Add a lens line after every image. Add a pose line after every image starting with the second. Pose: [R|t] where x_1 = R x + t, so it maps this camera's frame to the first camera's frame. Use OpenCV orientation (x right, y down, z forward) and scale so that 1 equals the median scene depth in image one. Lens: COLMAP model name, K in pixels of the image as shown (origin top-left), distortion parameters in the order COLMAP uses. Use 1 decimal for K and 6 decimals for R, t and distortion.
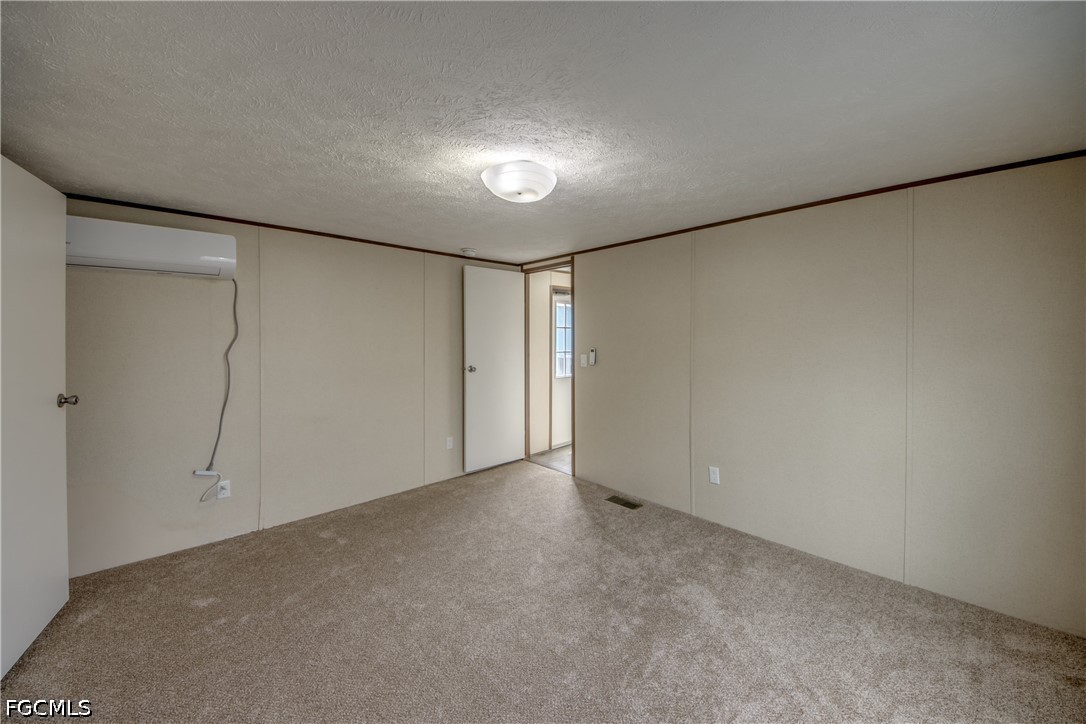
lens RADIAL K [[417.5, 0, 527.8], [0, 417.5, 326.7], [0, 0, 1]] dist [0.000944, -0.012252]
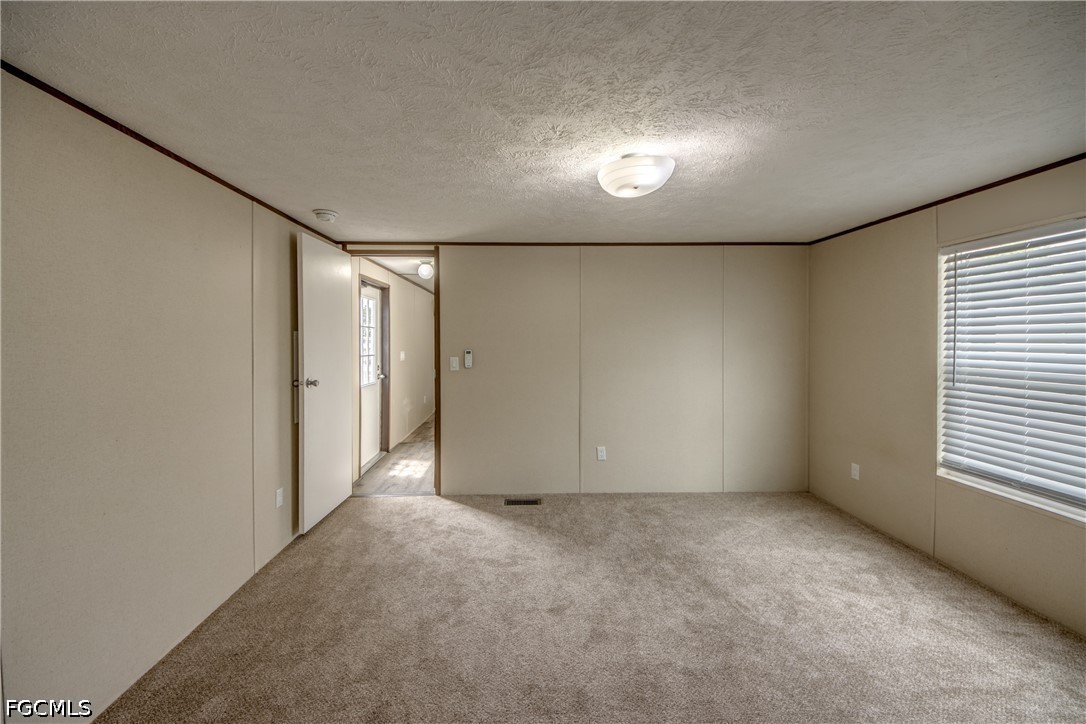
lens RADIAL K [[417.5, 0, 527.8], [0, 417.5, 326.7], [0, 0, 1]] dist [0.000944, -0.012252]
pose [[0.645164, 0.025062, 0.763633, -0.484316], [-0.023268, 0.999643, -0.013149, 0.010023], [-0.763690, -0.009285, 0.645516, 0.306386]]
